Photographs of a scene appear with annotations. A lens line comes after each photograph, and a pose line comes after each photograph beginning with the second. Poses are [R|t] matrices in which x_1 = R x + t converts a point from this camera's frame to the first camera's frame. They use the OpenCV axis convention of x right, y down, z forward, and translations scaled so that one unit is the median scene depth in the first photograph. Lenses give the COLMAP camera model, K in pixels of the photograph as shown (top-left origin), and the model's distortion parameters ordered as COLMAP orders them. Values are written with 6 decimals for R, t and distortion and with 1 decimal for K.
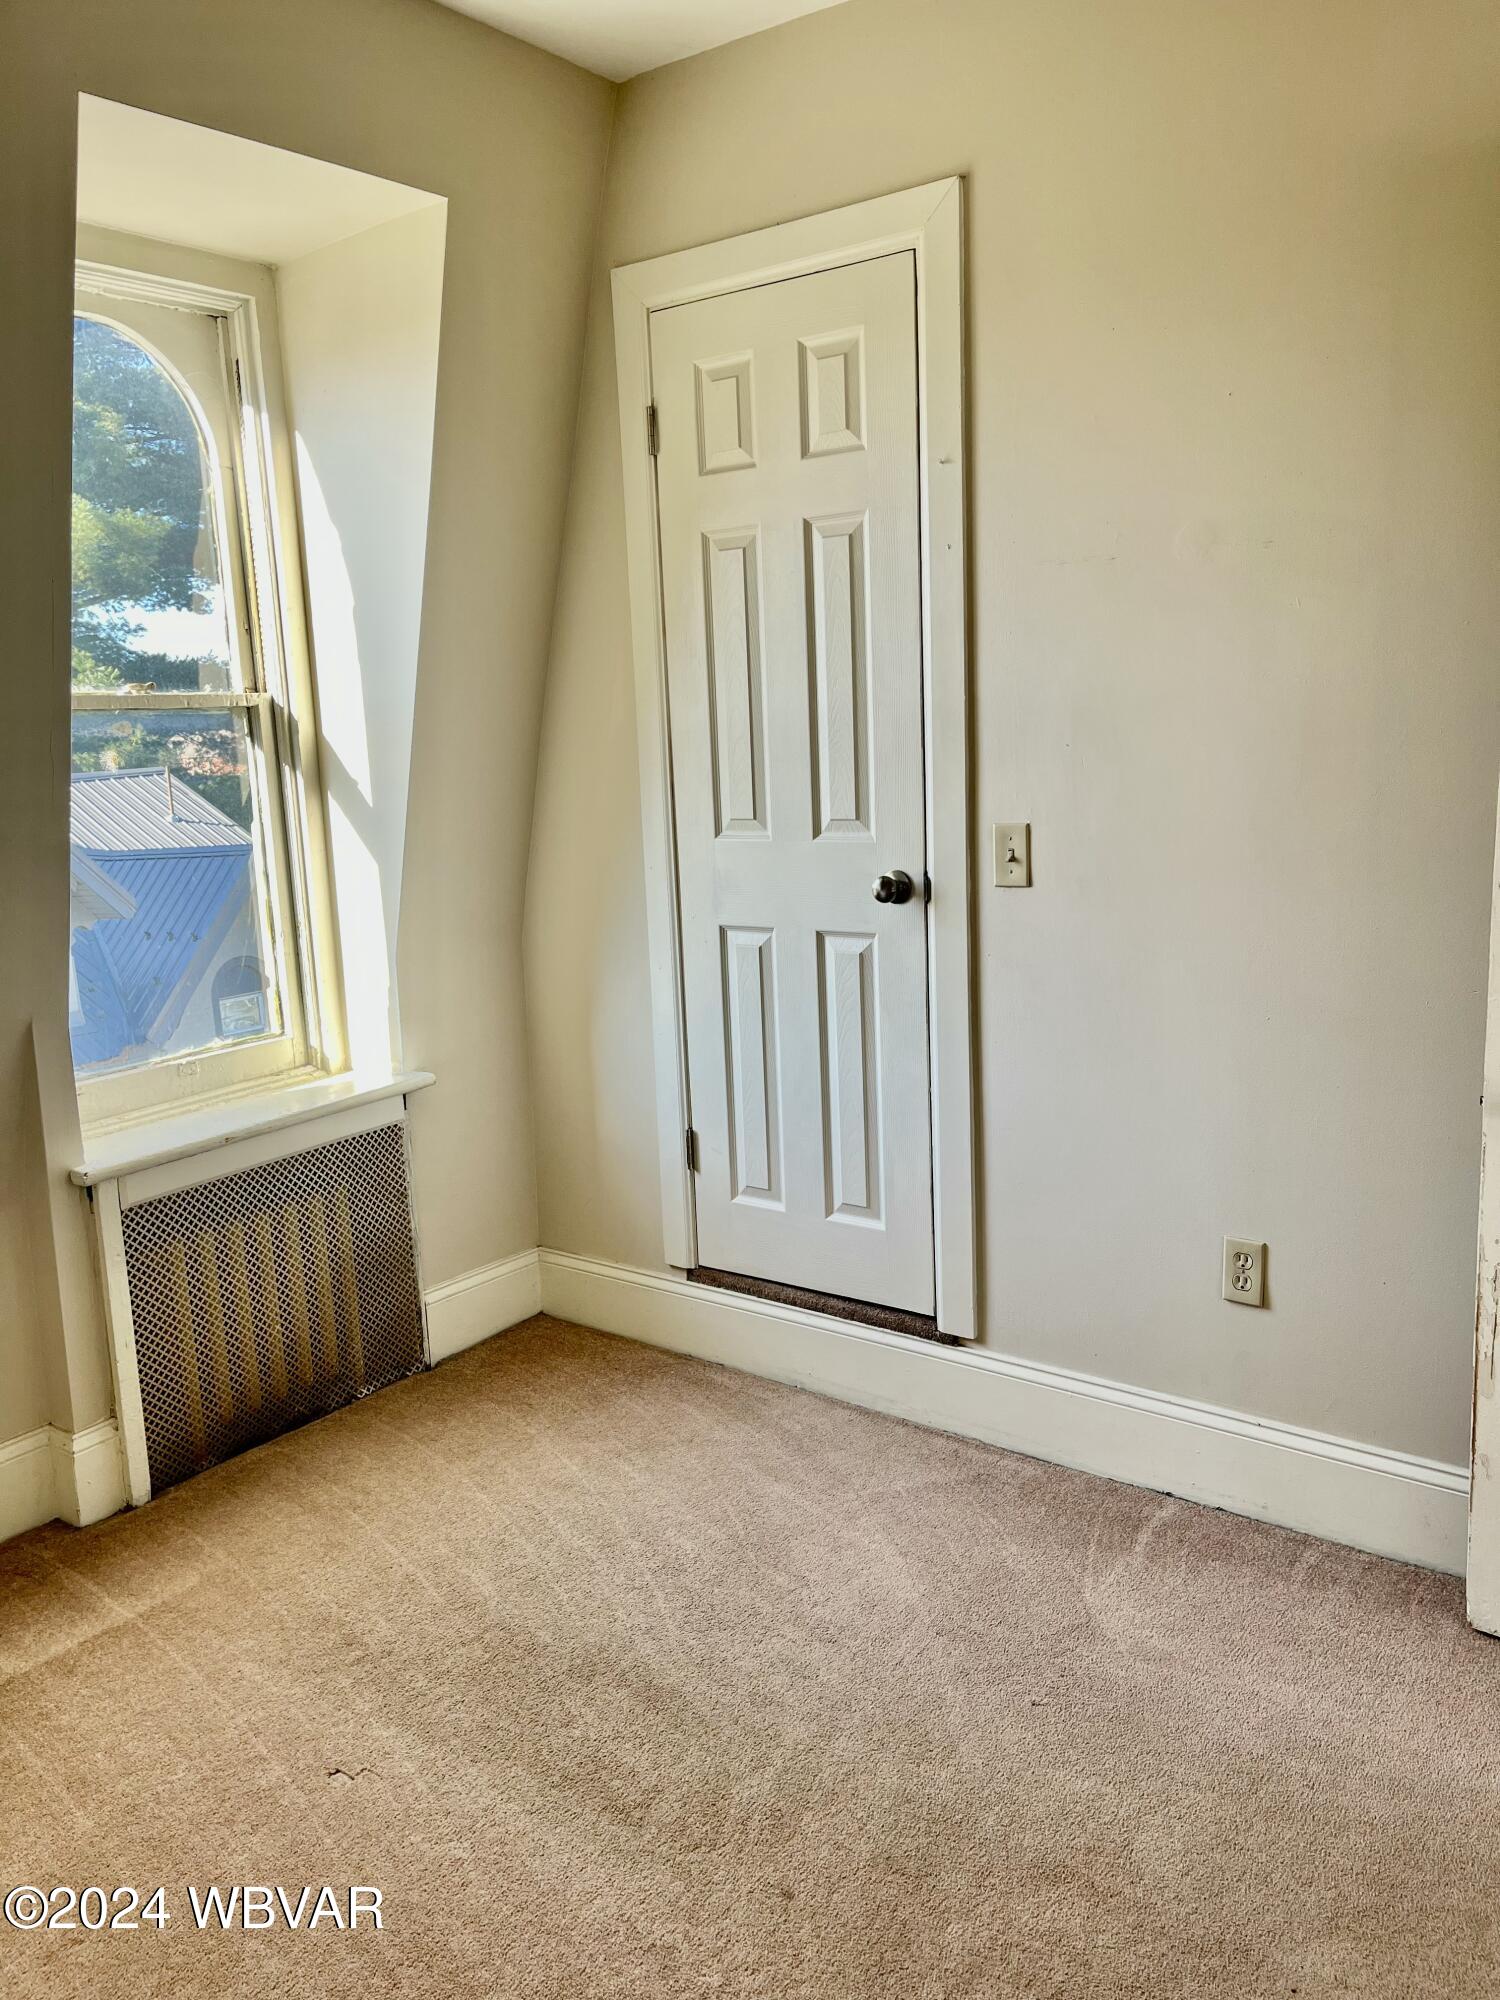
lens RADIAL K [[1553.2, 0, 757.1], [0, 1553.2, 1003.8], [0, 0, 1]] dist [0.016071, -0.027739]
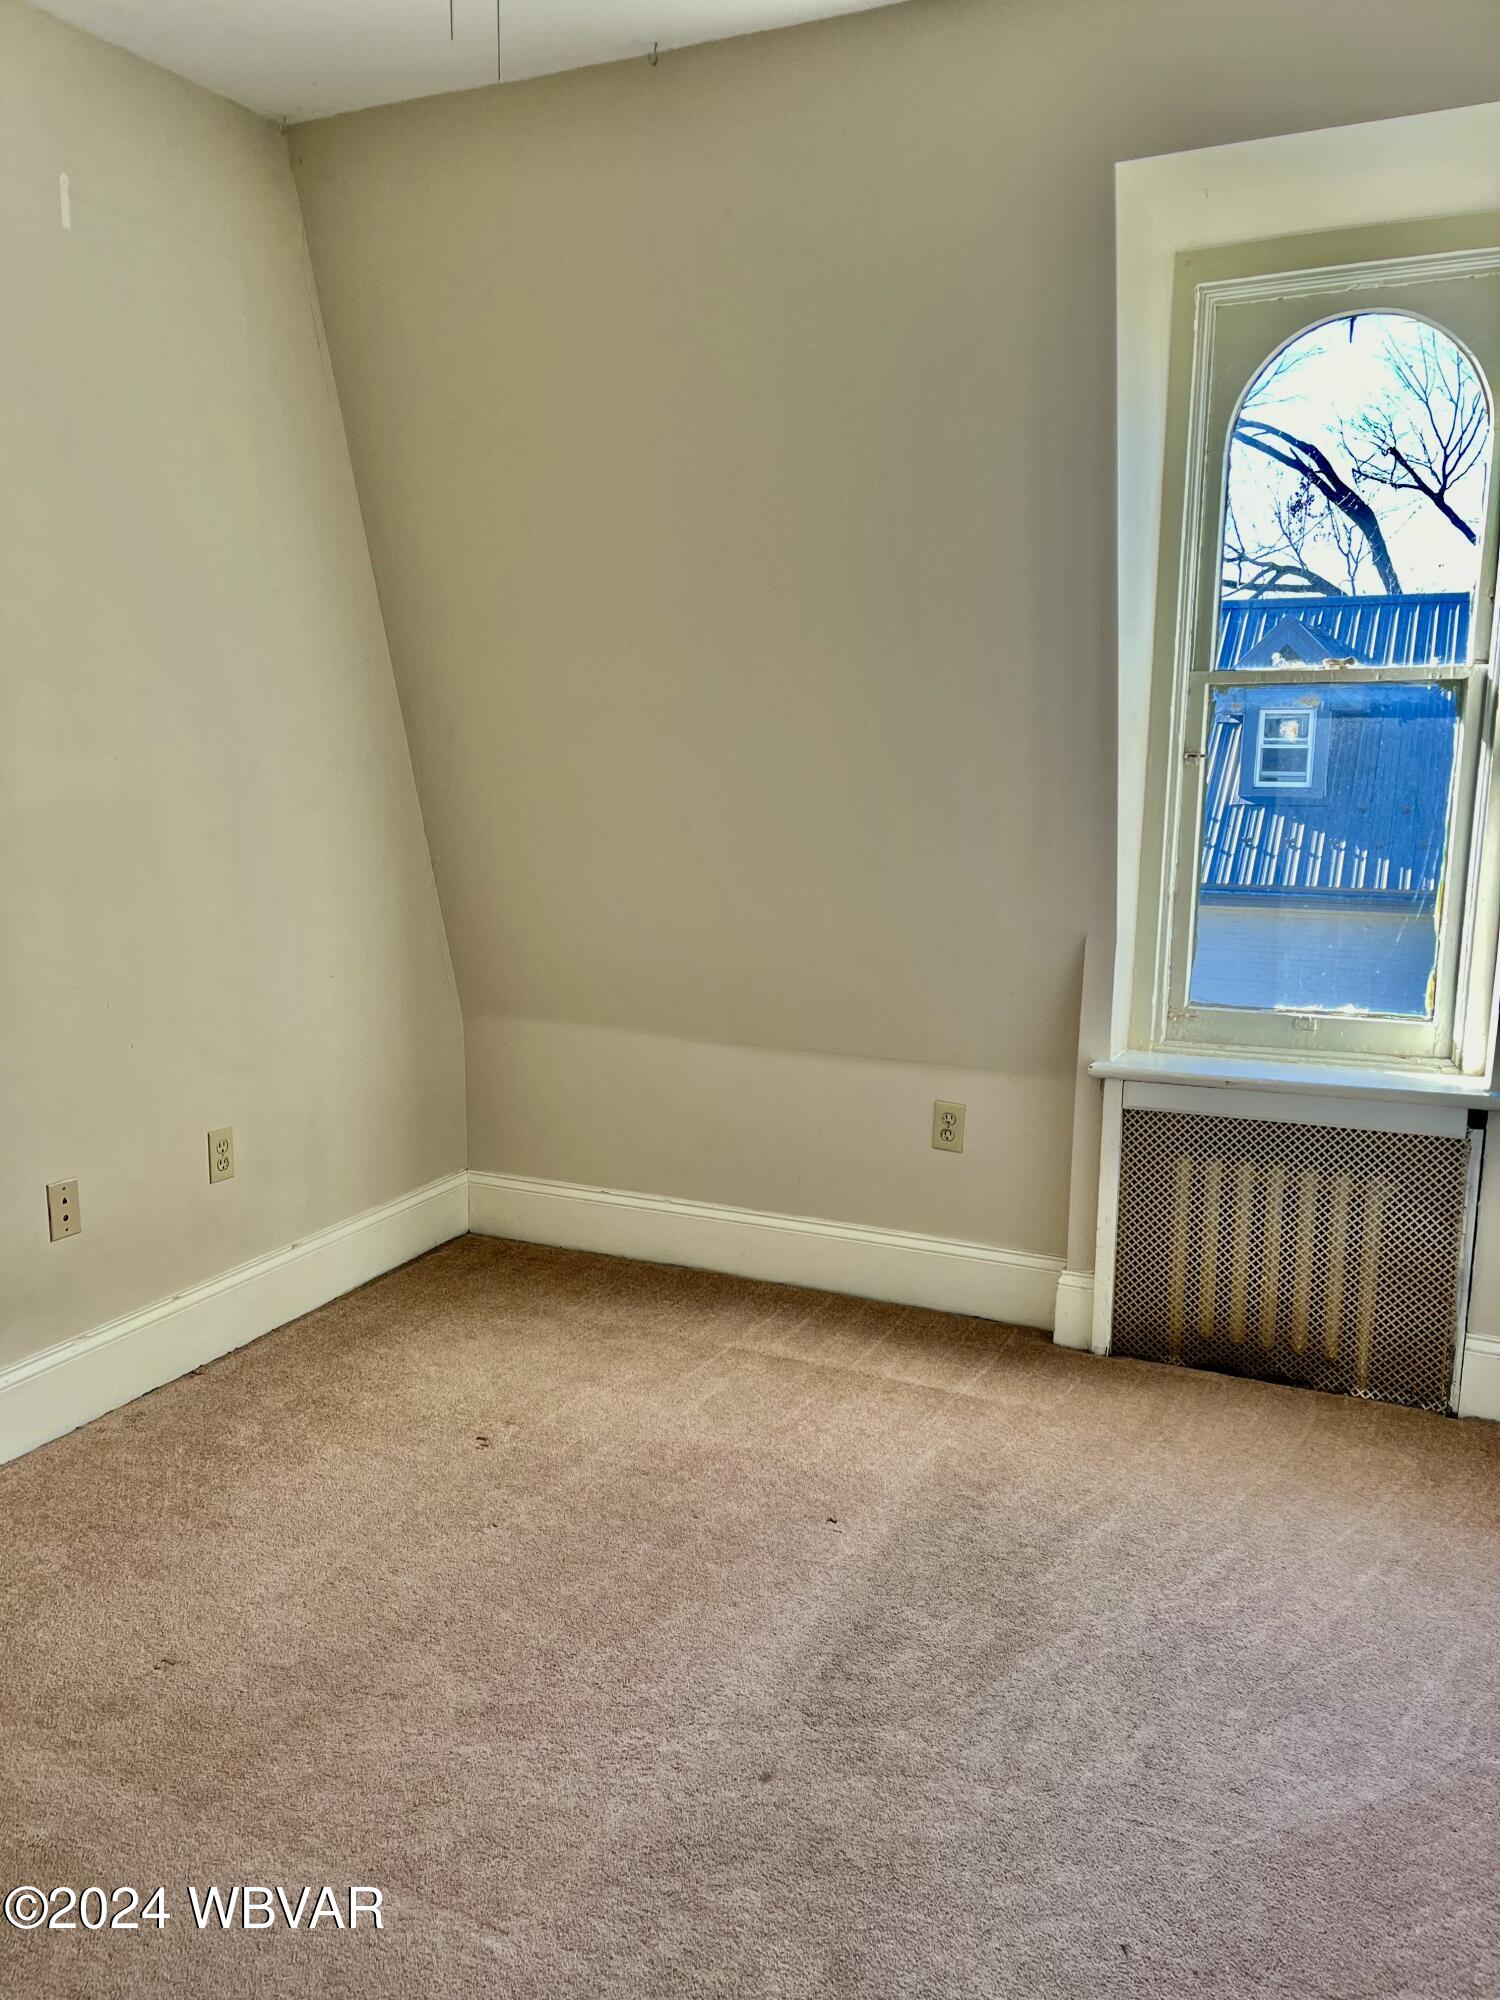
lens RADIAL K [[1553.2, 0, 755.2], [0, 1553.2, 997.6], [0, 0, 1]] dist [0.016071, -0.027739]
pose [[0.180706, 0.205442, -0.961841, 0.611700], [-0.188113, 0.967107, 0.171225, -0.090690], [0.965380, 0.149994, 0.213408, 0.432916]]
